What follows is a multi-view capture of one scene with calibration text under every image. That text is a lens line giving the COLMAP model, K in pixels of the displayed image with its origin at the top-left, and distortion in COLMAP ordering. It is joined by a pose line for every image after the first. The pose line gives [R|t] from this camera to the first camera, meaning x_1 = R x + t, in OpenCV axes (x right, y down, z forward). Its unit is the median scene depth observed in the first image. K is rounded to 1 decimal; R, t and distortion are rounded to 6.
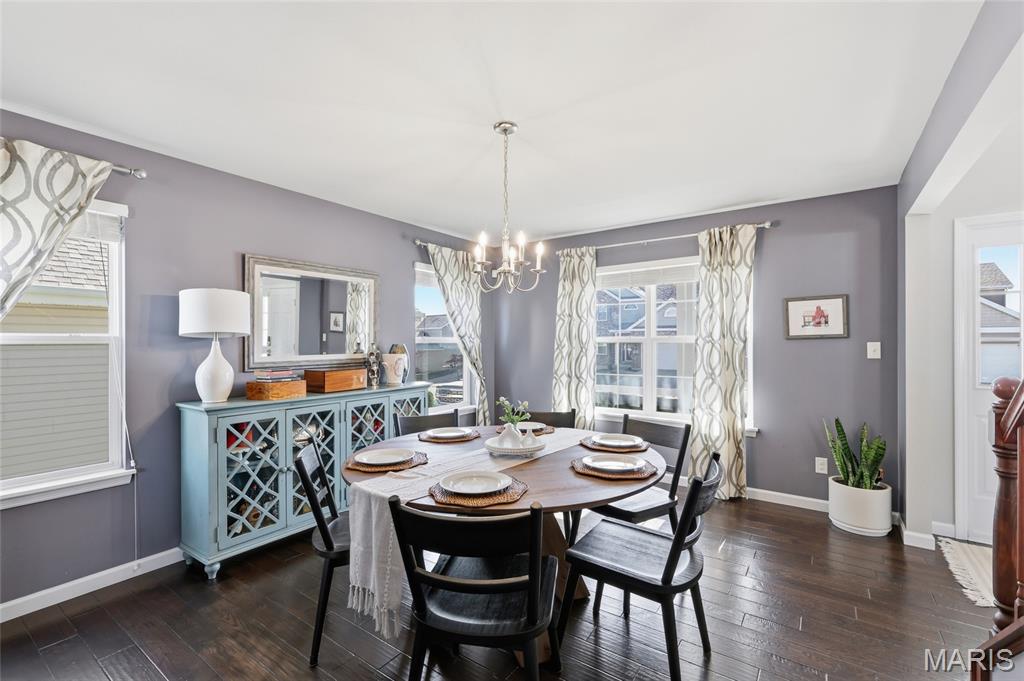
lens RADIAL K [[444.0, 0, 516.1], [0, 444.0, 333.9], [0, 0, 1]] dist [0.000323, 0.000863]
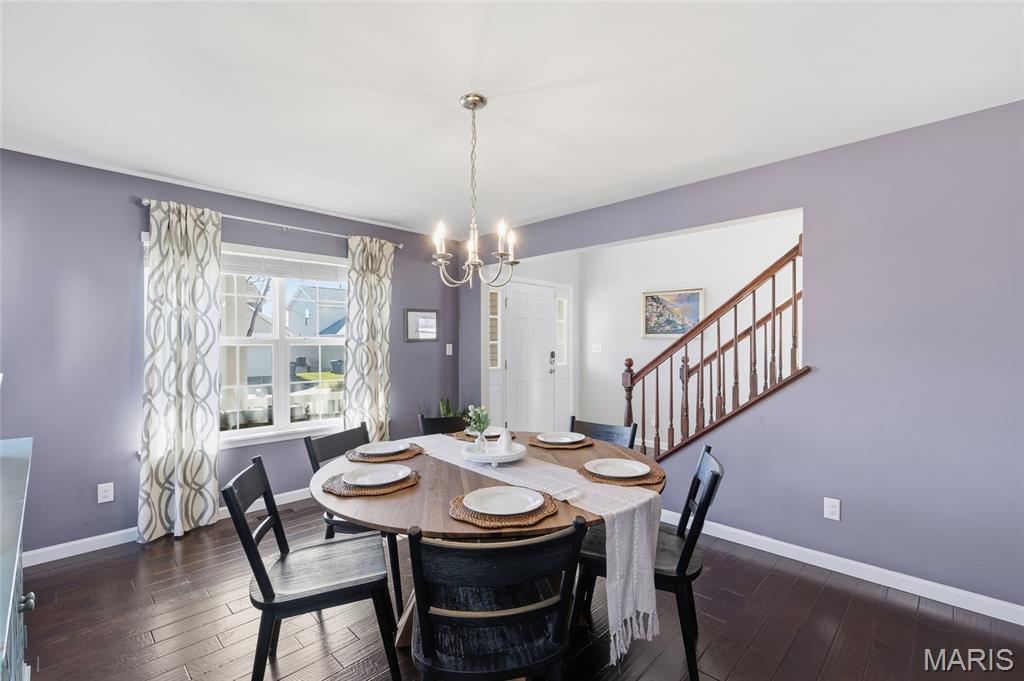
lens RADIAL K [[444.0, 0, 515.3], [0, 444.0, 349.2], [0, 0, 1]] dist [0.000323, 0.000863]
pose [[0.169949, -0.009741, 0.985405, -0.525426], [-0.019194, 0.999729, 0.013193, 0.008946], [-0.985266, -0.021156, 0.169716, 0.451893]]
